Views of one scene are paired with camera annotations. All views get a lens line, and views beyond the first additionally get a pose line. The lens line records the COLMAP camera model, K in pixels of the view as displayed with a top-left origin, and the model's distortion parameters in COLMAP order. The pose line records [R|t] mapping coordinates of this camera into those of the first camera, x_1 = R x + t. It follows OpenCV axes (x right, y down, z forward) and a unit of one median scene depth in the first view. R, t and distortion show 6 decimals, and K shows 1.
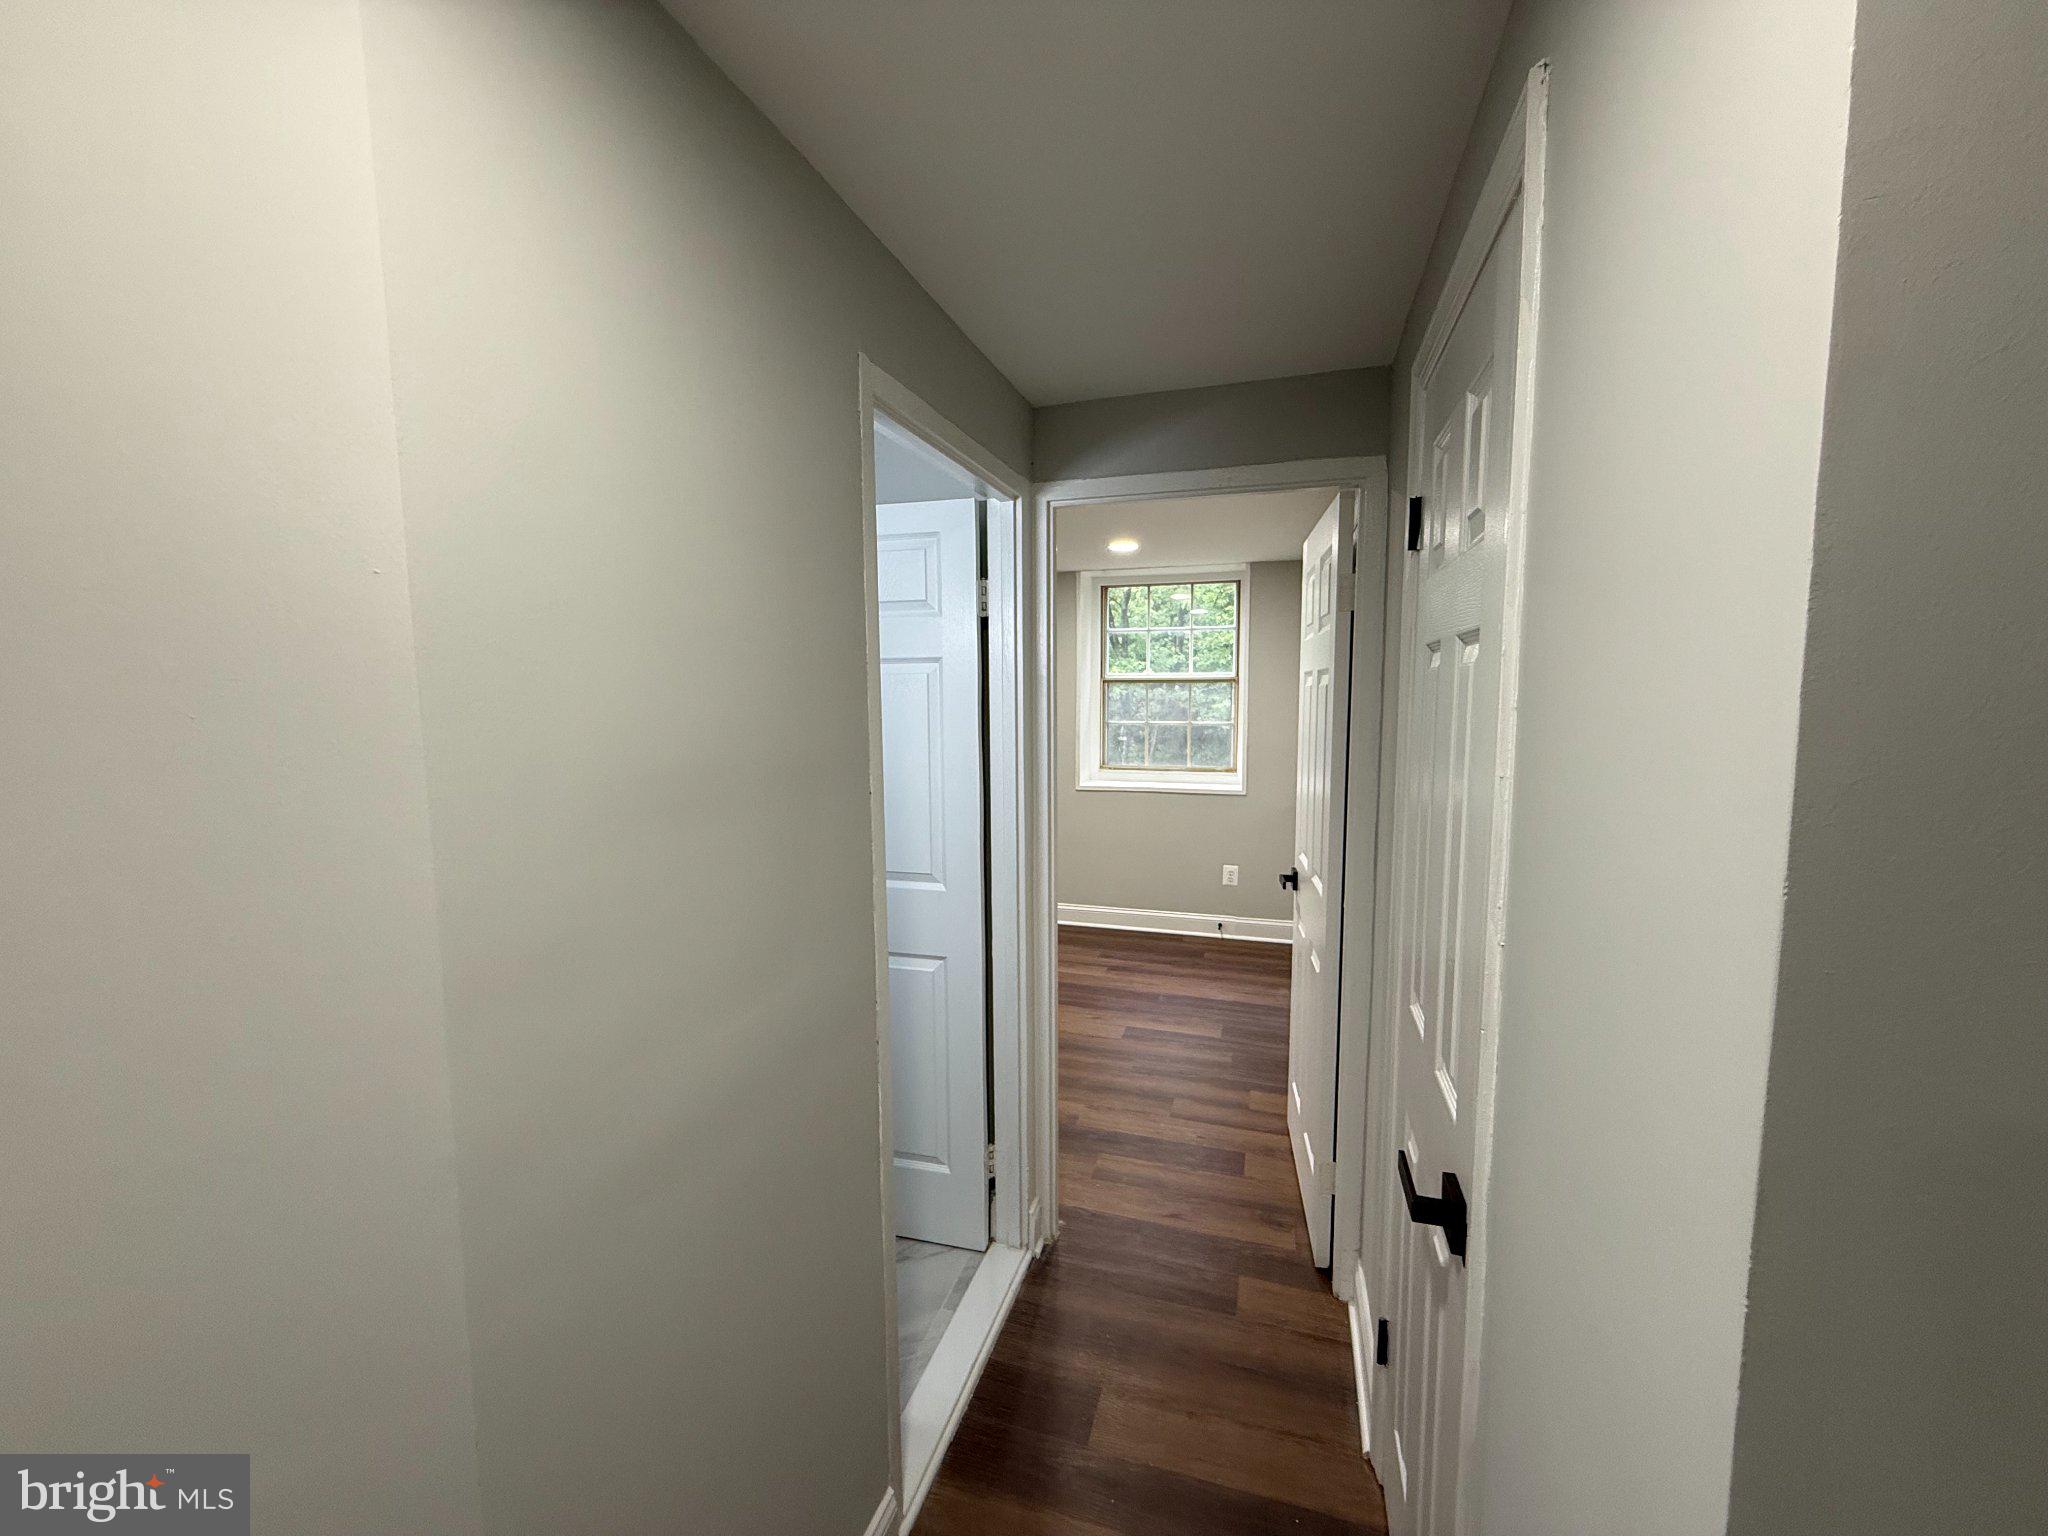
lens RADIAL K [[809.6, 0, 1017.2], [0, 809.6, 769.9], [0, 0, 1]] dist [-0.000186, -0.000238]
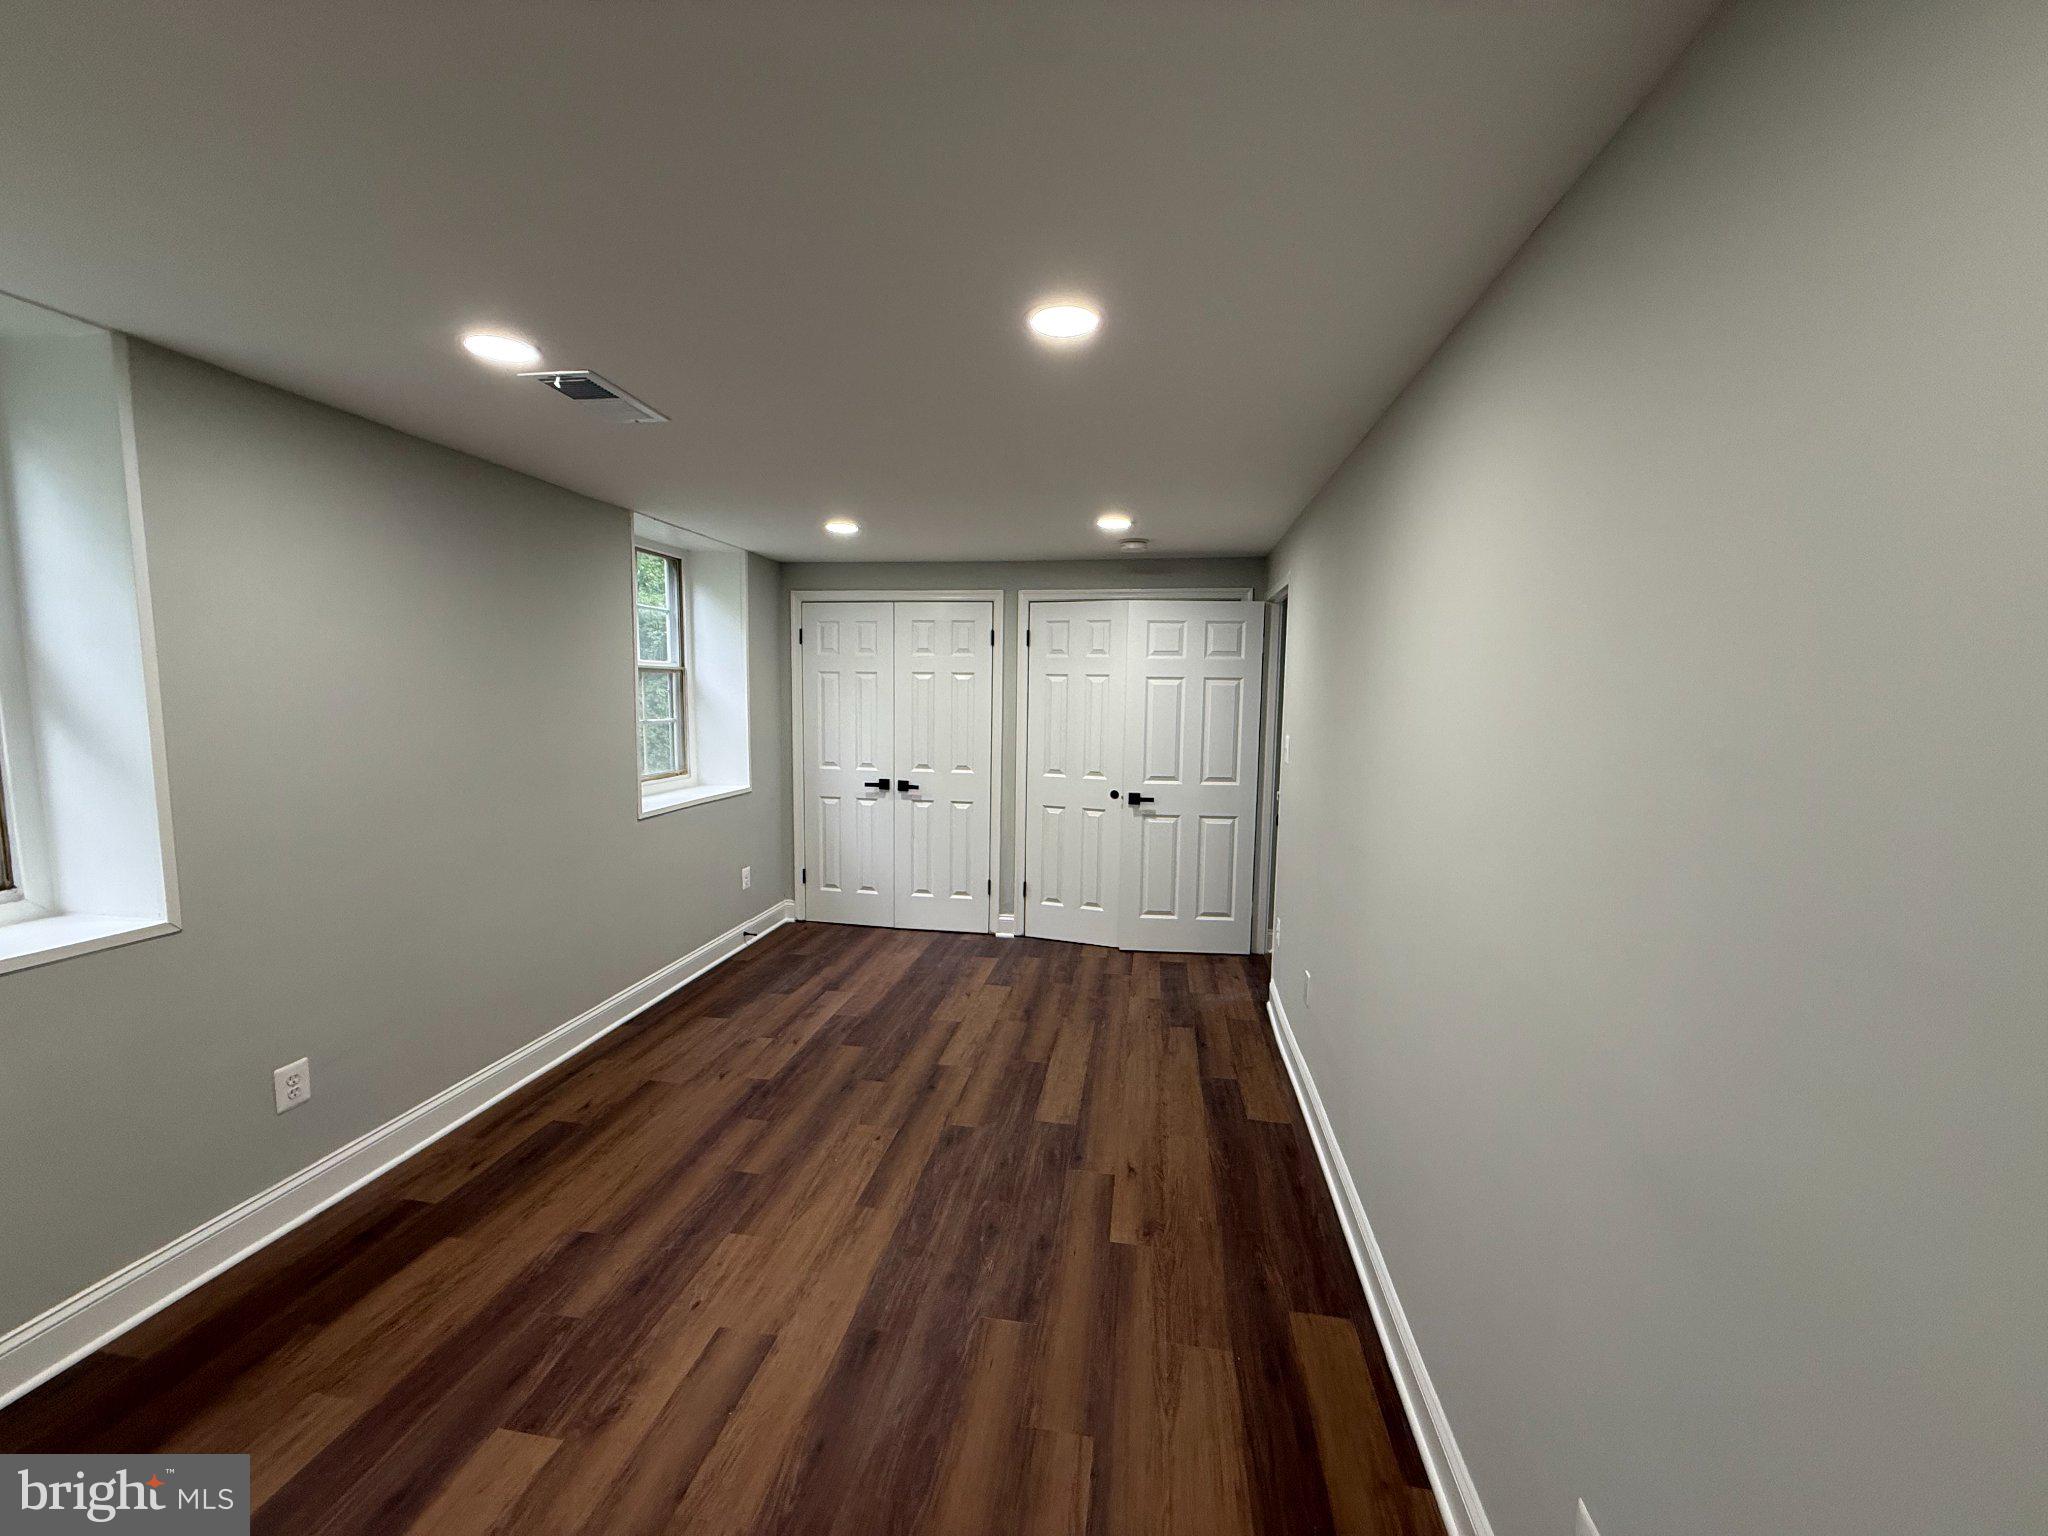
lens RADIAL K [[809.6, 0, 1017.2], [0, 809.6, 769.9], [0, 0, 1]] dist [-0.000186, -0.000238]
pose [[-0.149481, -0.093078, 0.984374, -0.758969], [0.087763, 0.990381, 0.106973, -0.071942], [-0.984862, 0.102382, -0.139874, 0.880339]]
